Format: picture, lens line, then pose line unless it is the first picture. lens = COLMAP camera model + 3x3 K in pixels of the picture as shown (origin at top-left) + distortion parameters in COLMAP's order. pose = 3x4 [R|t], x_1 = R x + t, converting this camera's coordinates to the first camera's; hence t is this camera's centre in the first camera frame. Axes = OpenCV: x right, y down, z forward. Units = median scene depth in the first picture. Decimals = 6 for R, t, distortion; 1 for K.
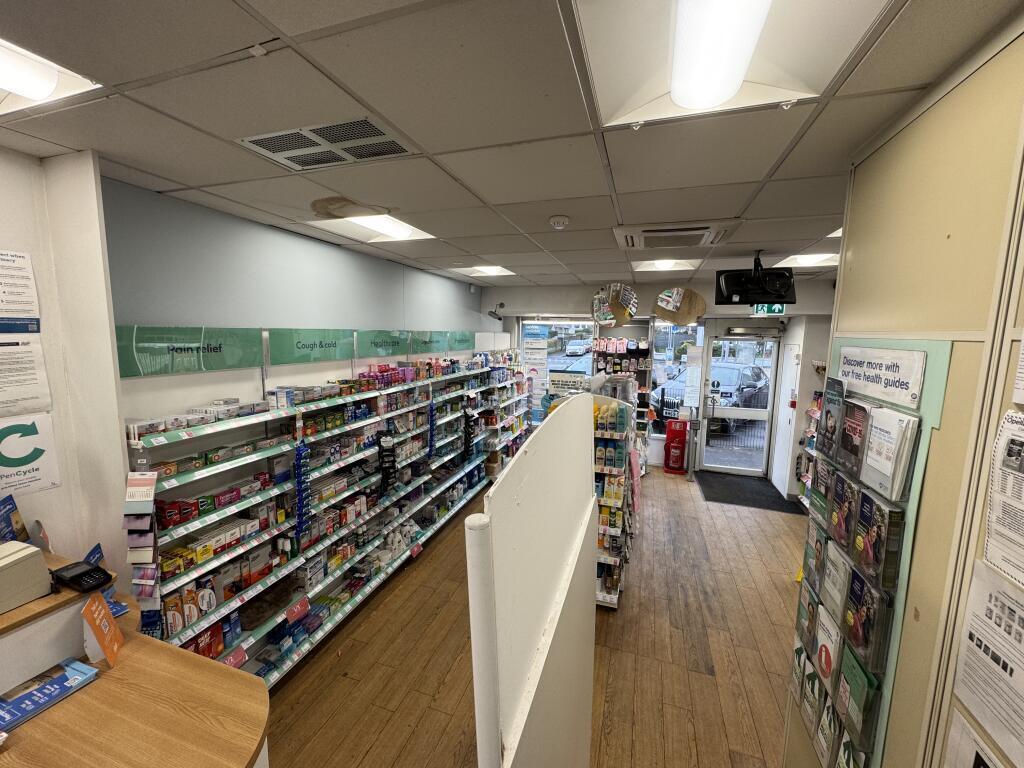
lens RADIAL K [[407.0, 0, 513.0], [0, 407.0, 385.0], [0, 0, 1]] dist [-0.003317, 0.000701]
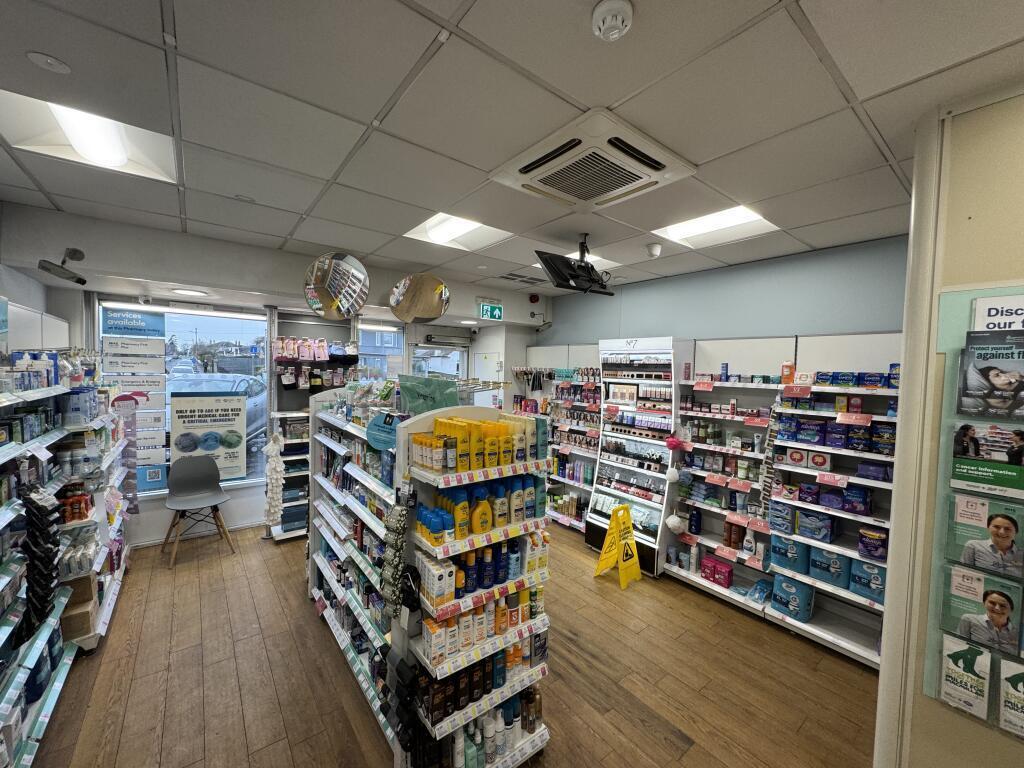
lens RADIAL K [[407.0, 0, 512.4], [0, 407.0, 384.8], [0, 0, 1]] dist [-0.003317, 0.000701]
pose [[0.557435, -0.036498, 0.829418, -0.191174], [0.090491, 0.995752, -0.017000, 0.007420], [-0.825274, 0.084531, 0.558370, 0.472849]]
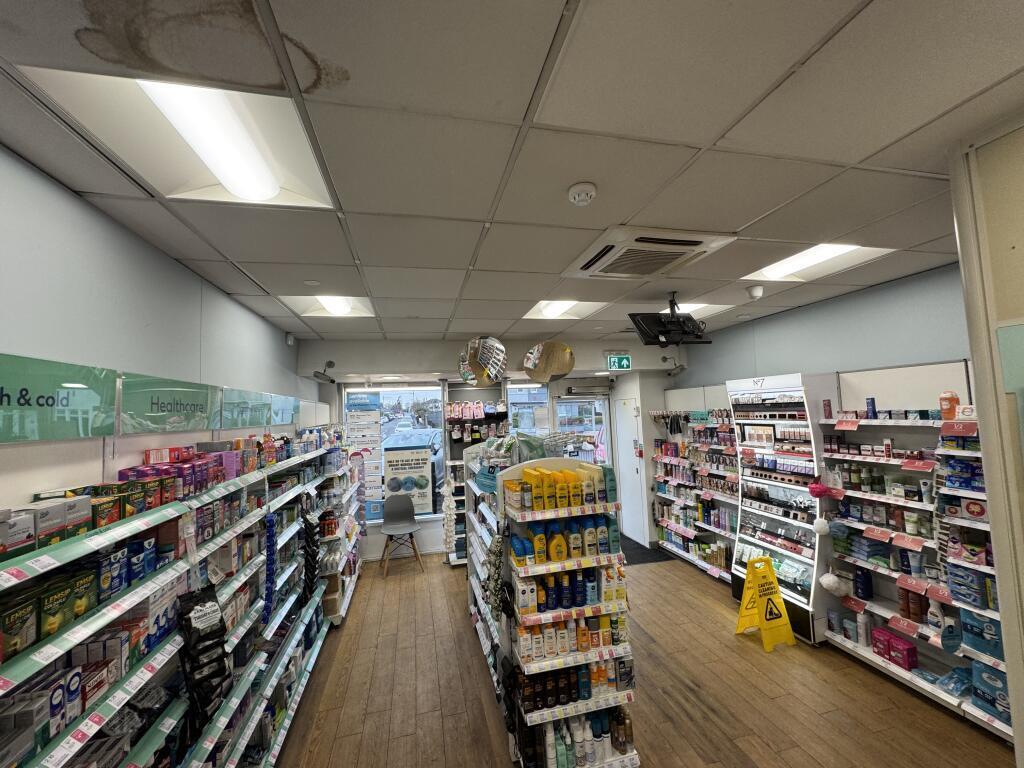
lens RADIAL K [[407.0, 0, 512.1], [0, 407.0, 384.8], [0, 0, 1]] dist [-0.003317, 0.000701]
pose [[0.849206, -0.019793, 0.527690, -0.191226], [0.124612, 0.978586, -0.163832, 0.004919], [-0.513147, 0.204884, 0.833488, 0.302783]]
